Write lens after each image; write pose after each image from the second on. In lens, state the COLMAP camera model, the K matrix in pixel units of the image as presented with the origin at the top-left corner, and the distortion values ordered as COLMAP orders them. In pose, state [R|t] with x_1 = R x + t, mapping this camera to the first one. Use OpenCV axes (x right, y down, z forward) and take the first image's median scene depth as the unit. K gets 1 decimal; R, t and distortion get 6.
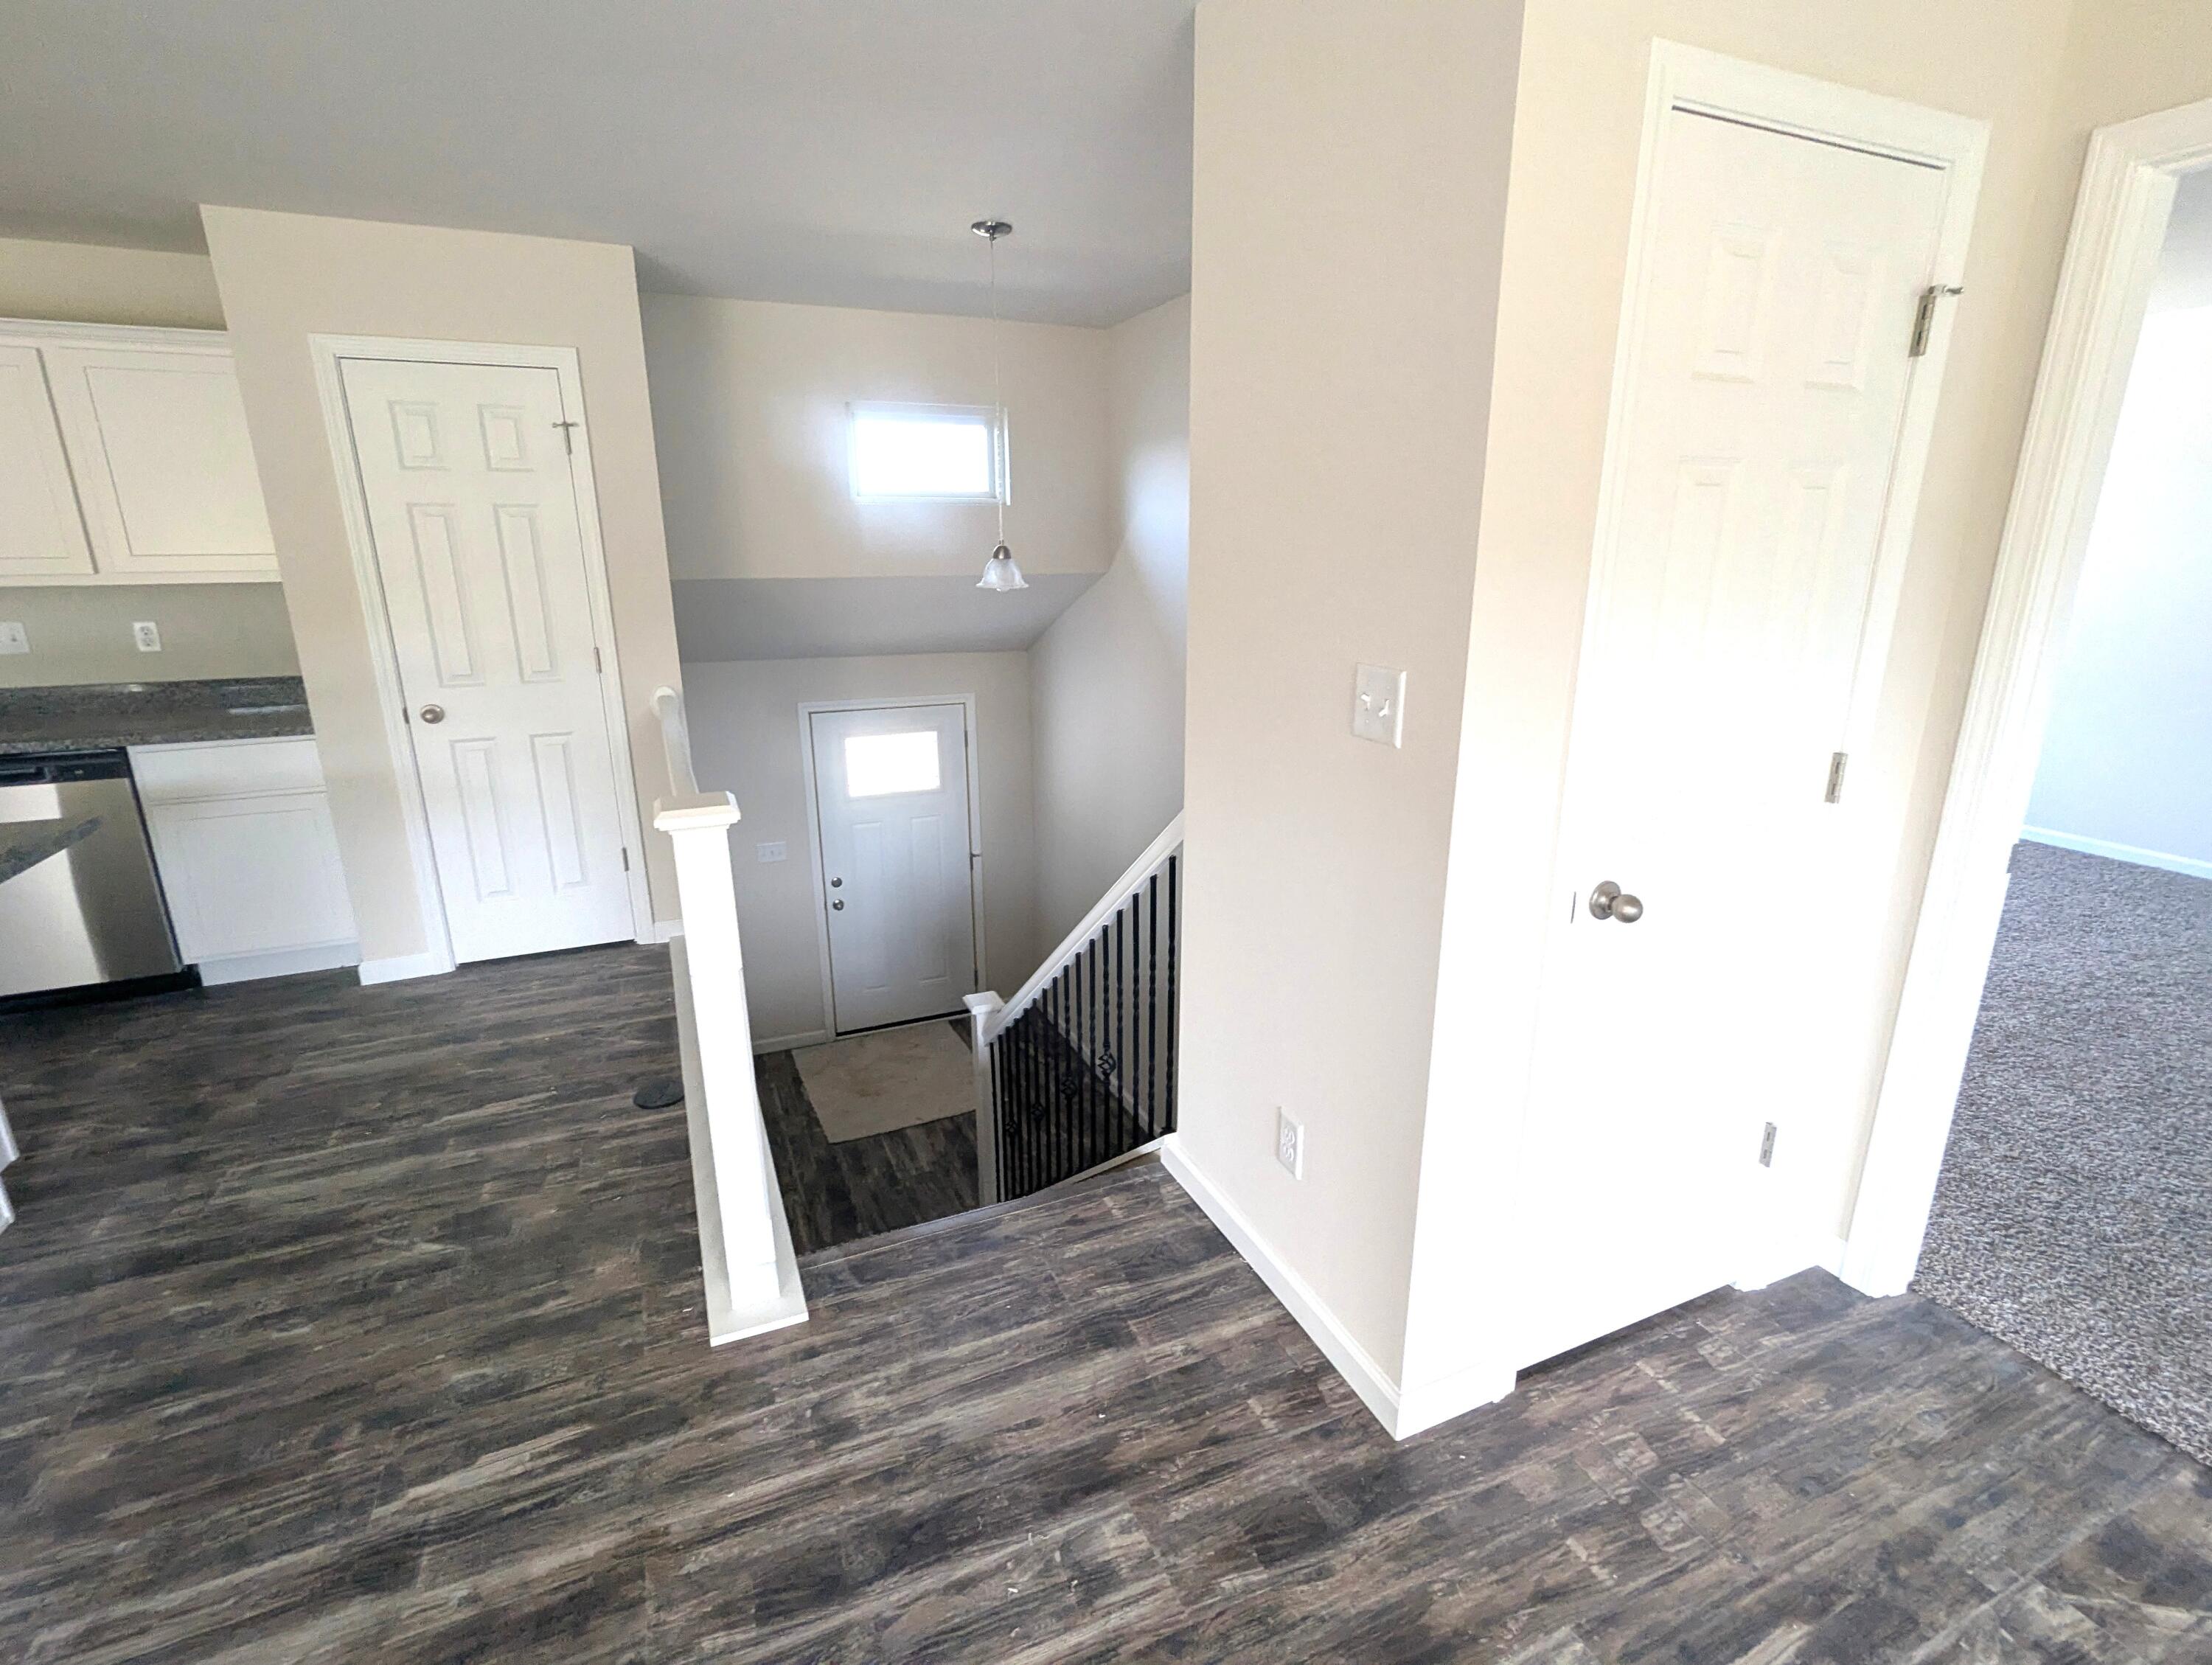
lens RADIAL K [[1054.1, 0, 1106.0], [0, 1054.1, 832.5], [0, 0, 1]] dist [0.004393, 0.000309]
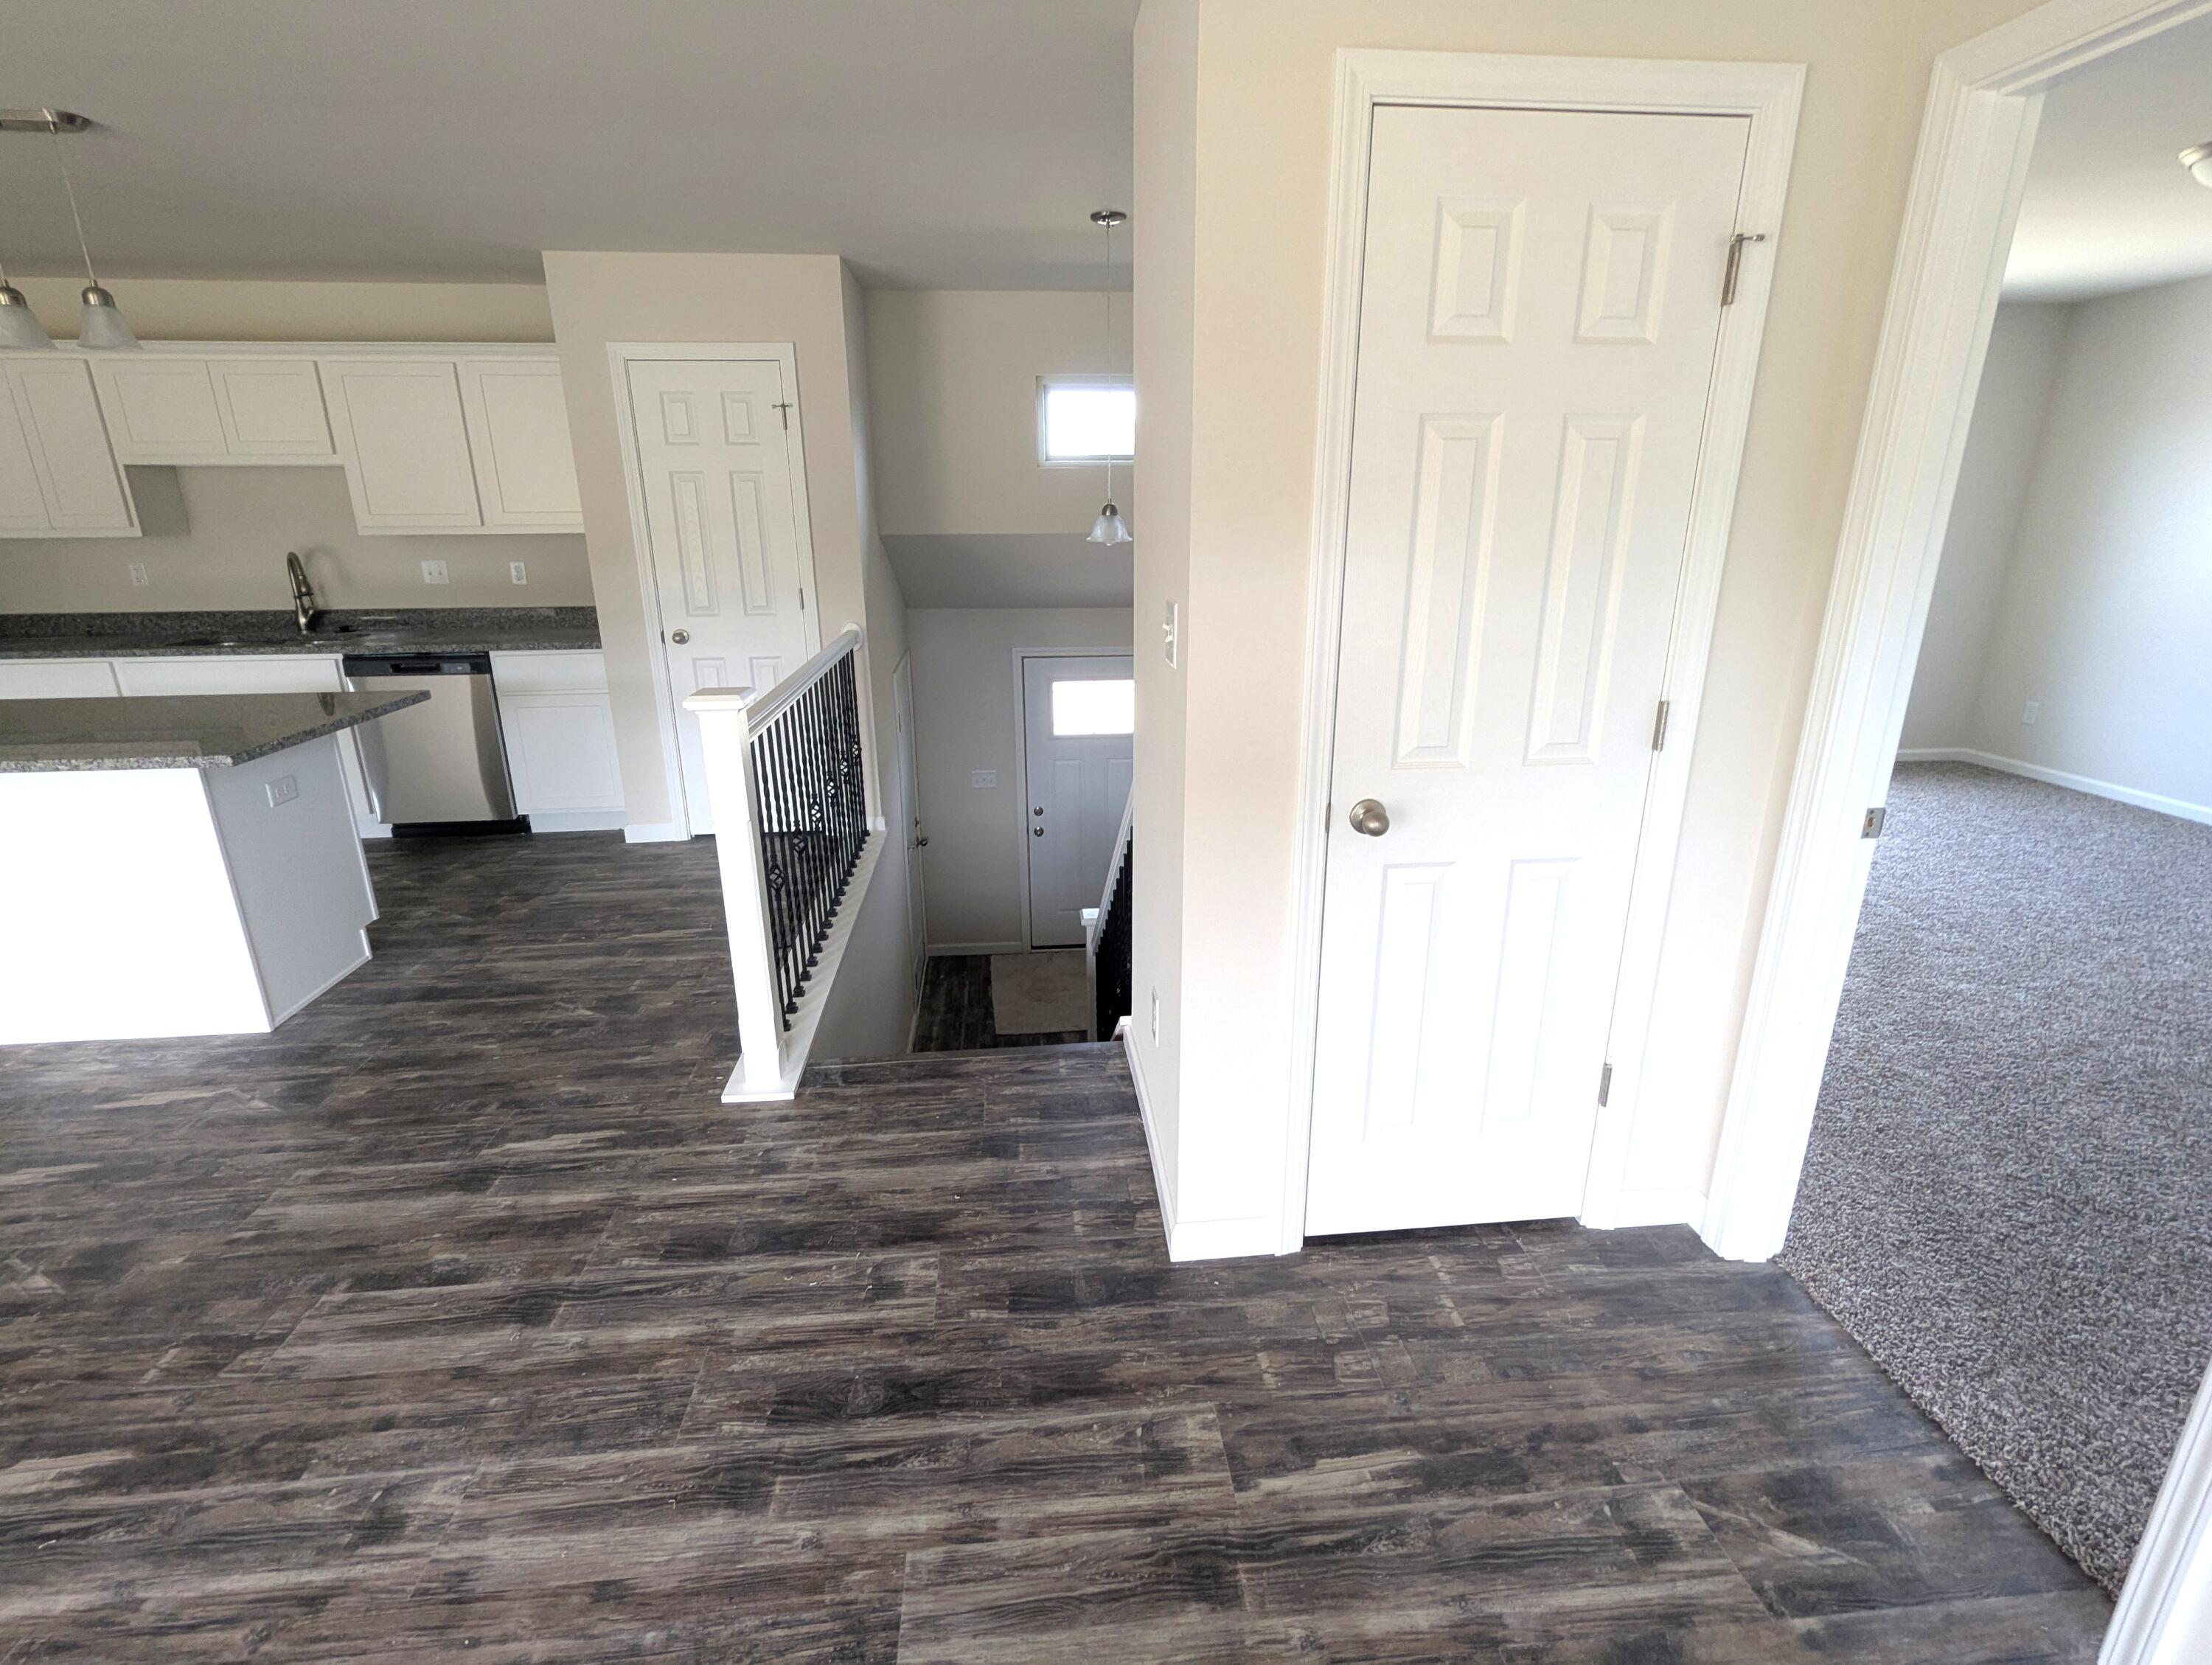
lens RADIAL K [[1054.1, 0, 1106.0], [0, 1054.1, 832.5], [0, 0, 1]] dist [0.004393, 0.000309]
pose [[0.949658, 0.090889, -0.299814, 0.445769], [-0.081357, 0.995707, 0.044153, 0.044256], [0.302539, -0.017538, 0.952975, -0.121577]]
